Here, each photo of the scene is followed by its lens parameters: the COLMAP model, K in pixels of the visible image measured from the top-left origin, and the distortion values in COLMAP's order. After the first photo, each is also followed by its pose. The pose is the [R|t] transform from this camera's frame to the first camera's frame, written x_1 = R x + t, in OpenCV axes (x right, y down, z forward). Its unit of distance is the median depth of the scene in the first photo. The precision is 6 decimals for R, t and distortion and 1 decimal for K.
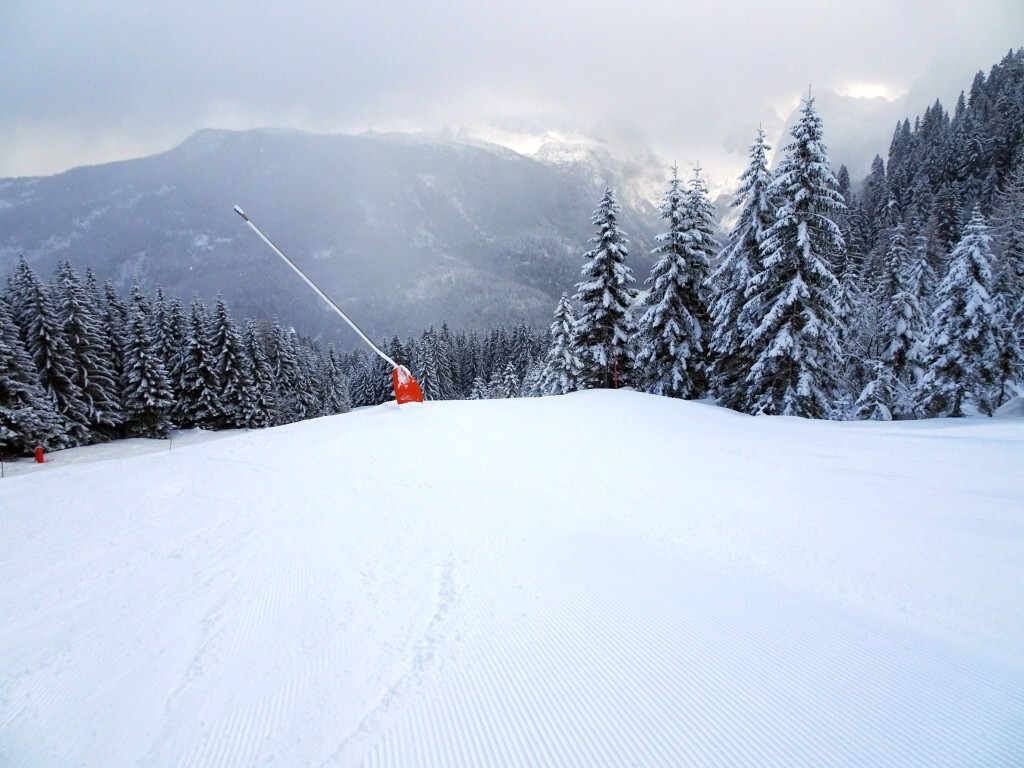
lens RADIAL K [[736.5, 0, 510.2], [0, 736.5, 383.1], [0, 0, 1]] dist [0.008145, 0.003372]
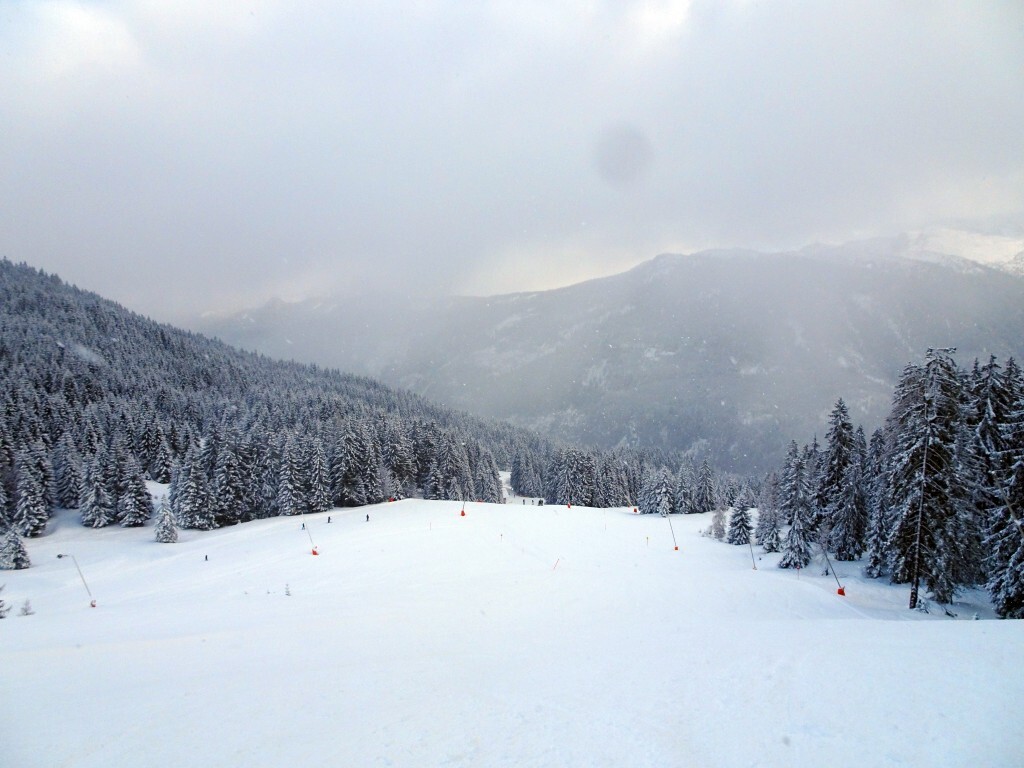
lens RADIAL K [[736.5, 0, 510.3], [0, 736.5, 384.0], [0, 0, 1]] dist [0.008145, 0.003372]
pose [[0.838368, 0.068003, -0.540846, 0.045275], [-0.135185, 0.987130, -0.085434, -0.007335], [0.528076, 0.144740, 0.836771, -0.121165]]
